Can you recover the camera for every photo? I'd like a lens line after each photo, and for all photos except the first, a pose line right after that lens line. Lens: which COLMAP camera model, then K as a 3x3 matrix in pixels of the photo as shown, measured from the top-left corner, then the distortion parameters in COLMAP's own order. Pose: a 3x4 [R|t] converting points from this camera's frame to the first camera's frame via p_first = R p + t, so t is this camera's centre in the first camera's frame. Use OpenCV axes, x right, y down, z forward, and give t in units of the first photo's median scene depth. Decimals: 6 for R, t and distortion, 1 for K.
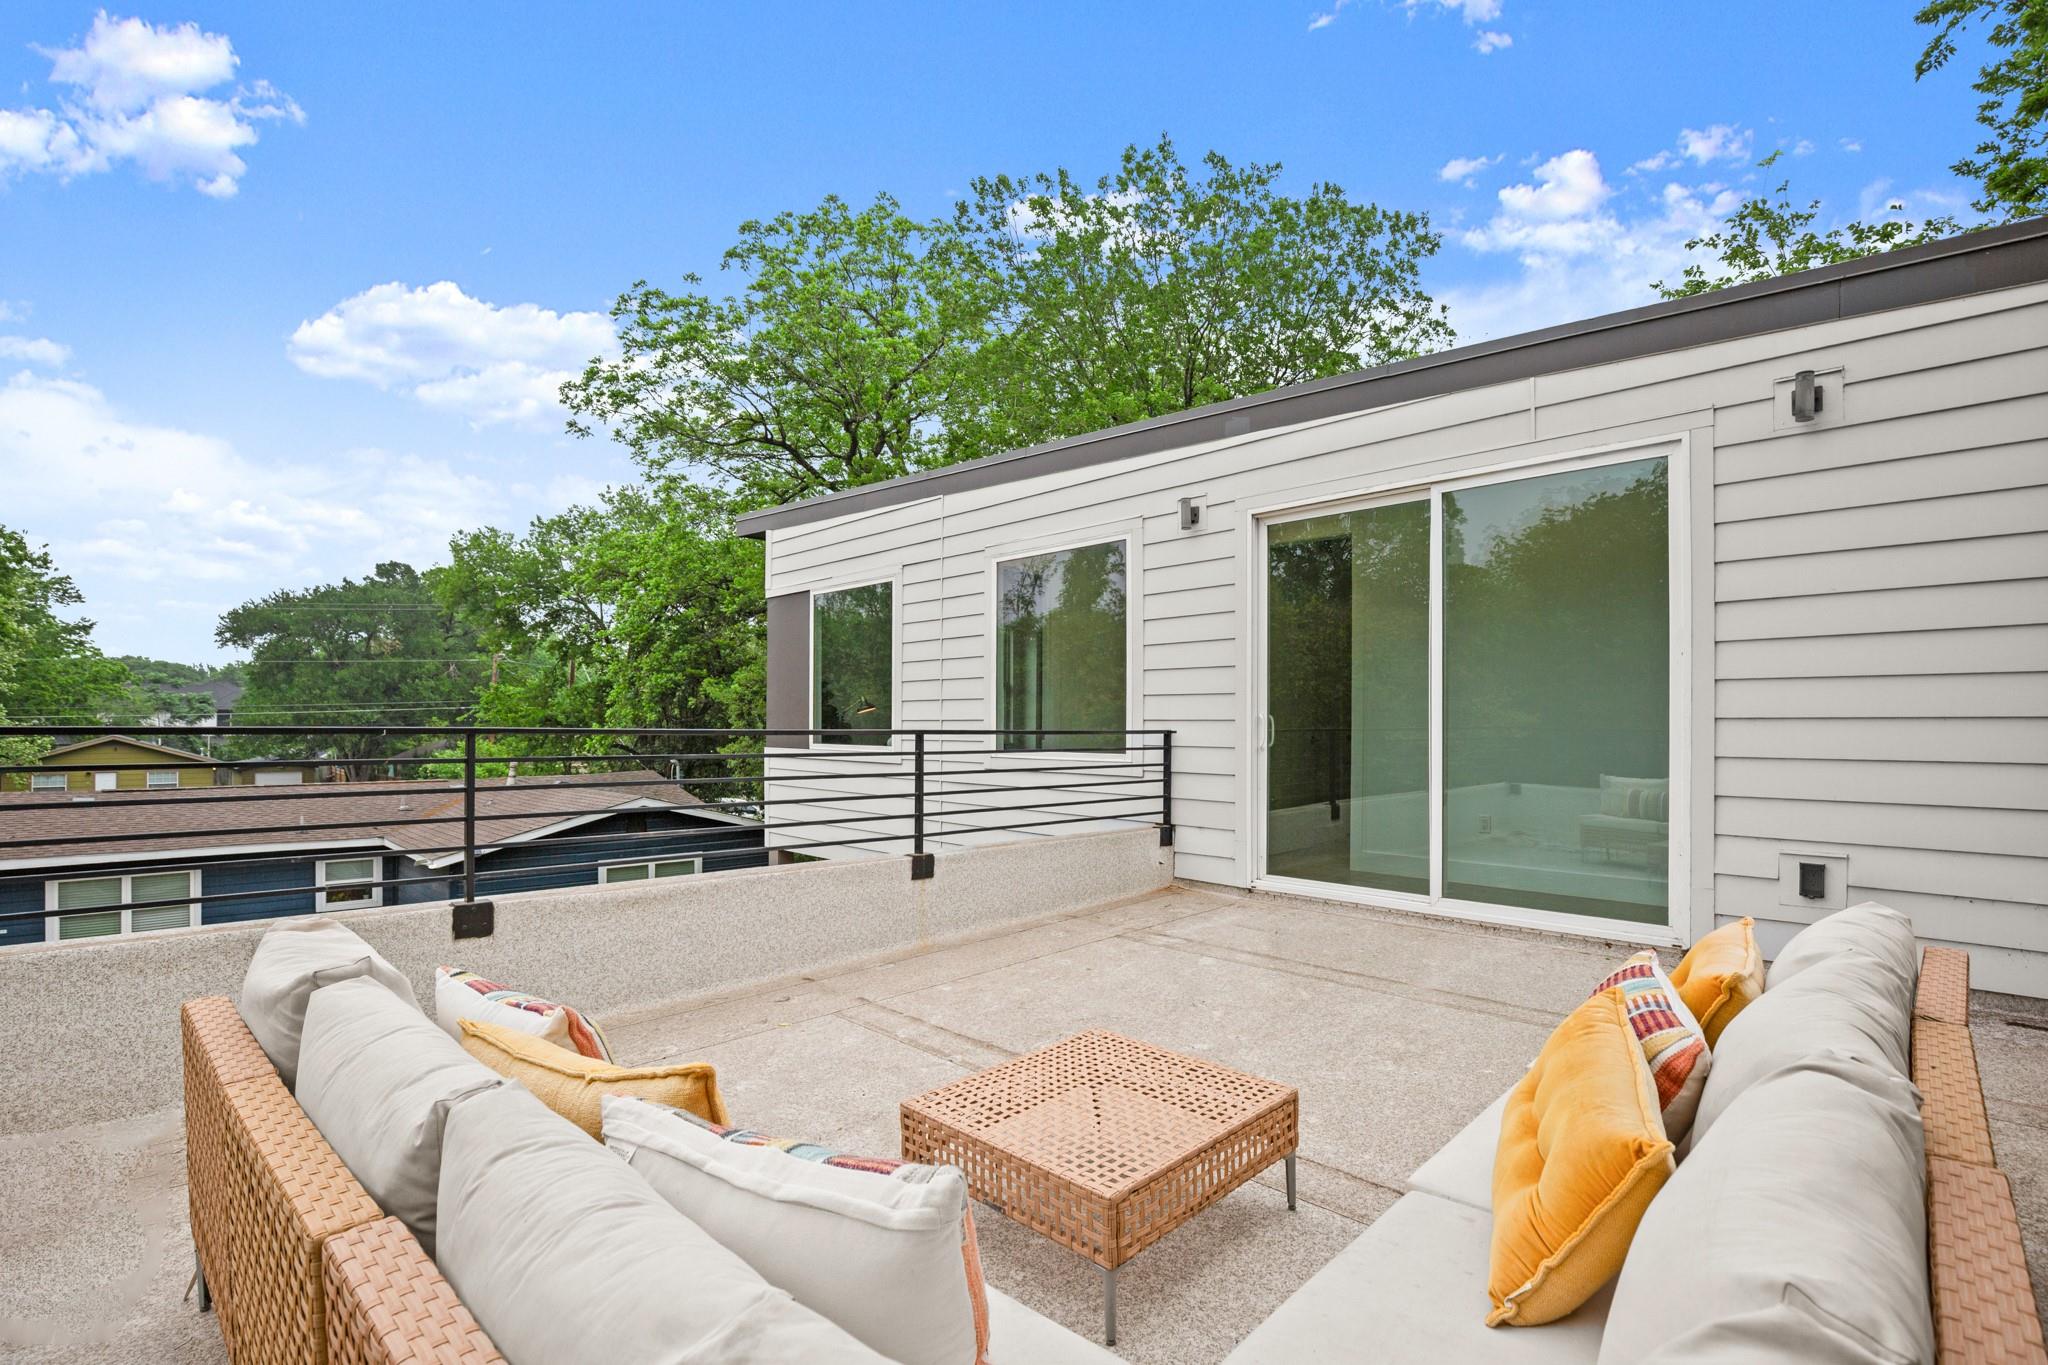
lens RADIAL K [[948.3, 0, 1033.5], [0, 948.3, 716.3], [0, 0, 1]] dist [-0.019926, 0.001001]
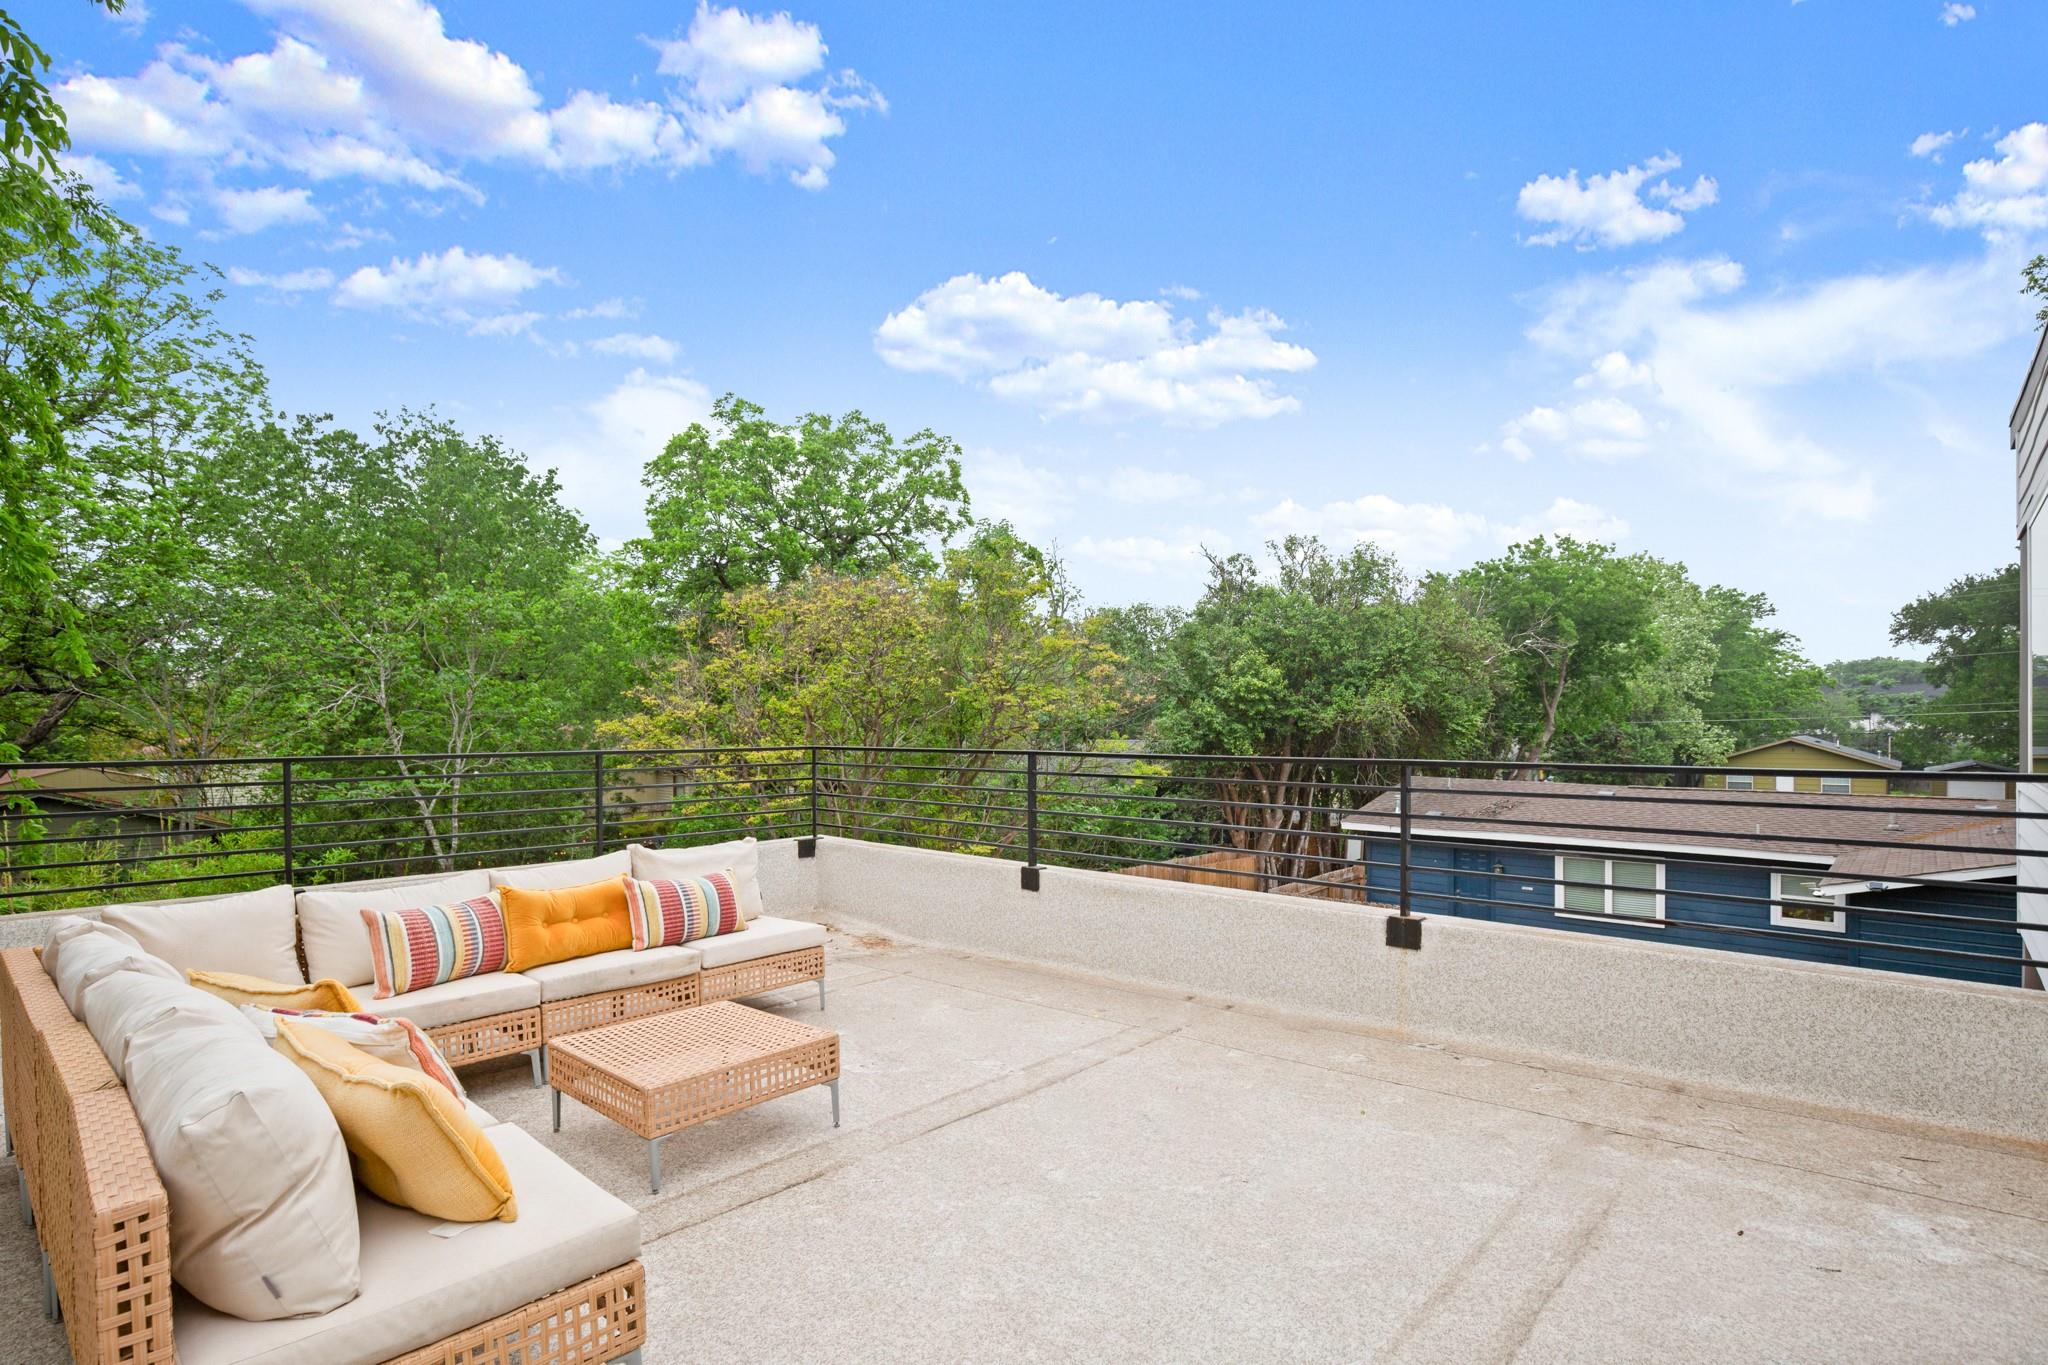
lens RADIAL K [[965.6, 0, 1051.9], [0, 965.6, 685.4], [0, 0, 1]] dist [-0.027387, 0.000124]
pose [[0.083494, -0.039364, -0.995731, 0.713140], [0.009504, 0.999206, -0.038705, -0.025783], [0.996463, -0.006232, 0.083802, 0.658279]]
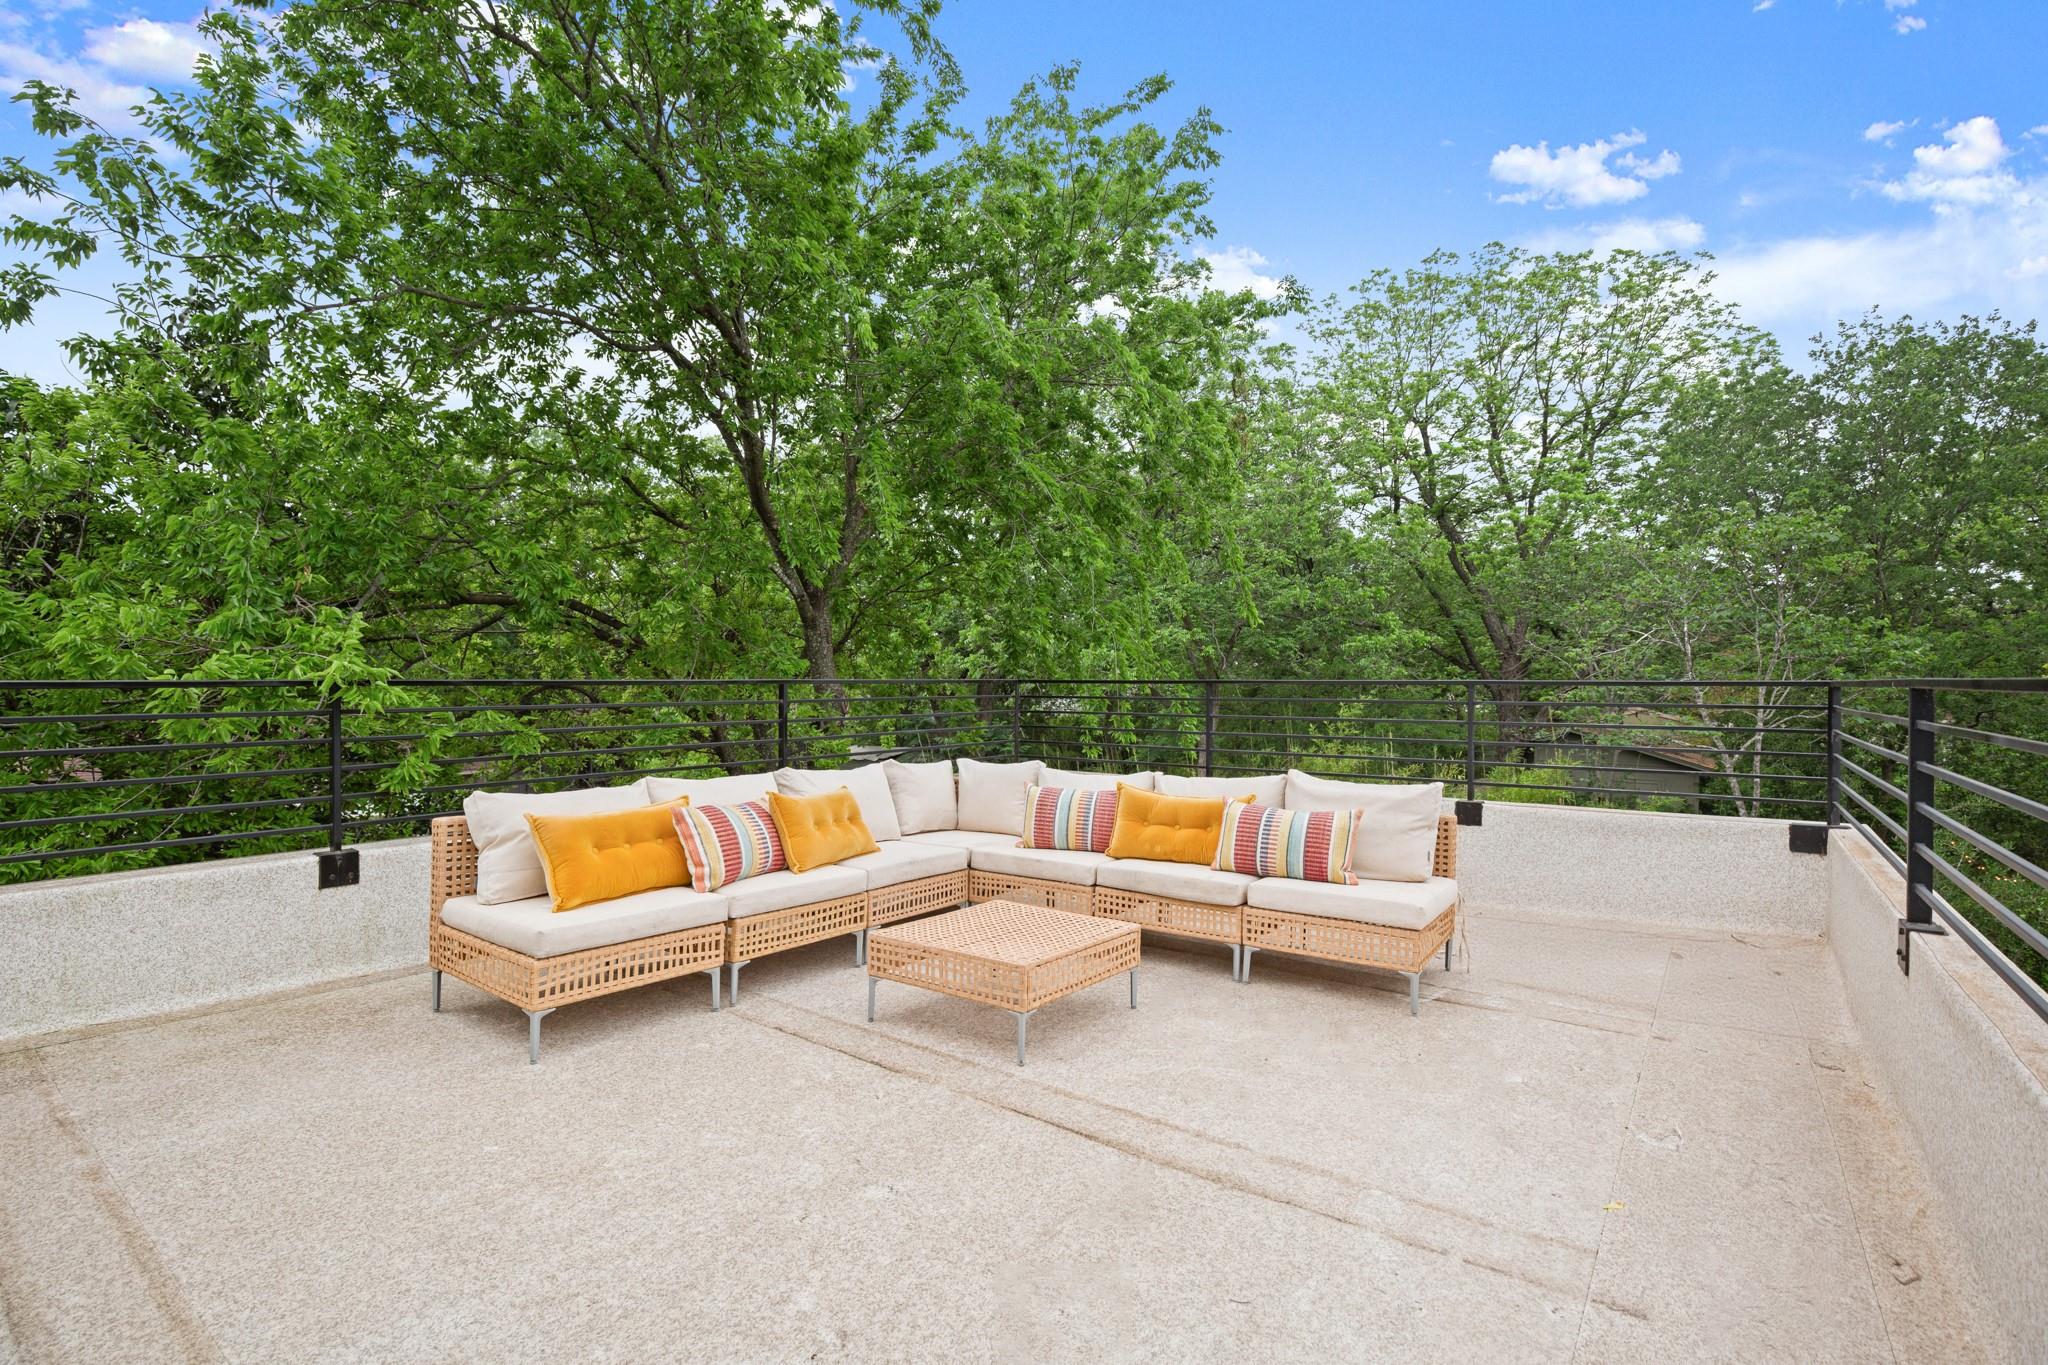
lens RADIAL K [[965.6, 0, 1051.9], [0, 965.6, 685.4], [0, 0, 1]] dist [-0.027387, 0.000124]
pose [[-0.982596, -0.003288, -0.185728, 0.128410], [-0.001512, 0.999952, -0.009706, 0.019887], [0.185751, -0.009256, -0.982553, 1.154332]]
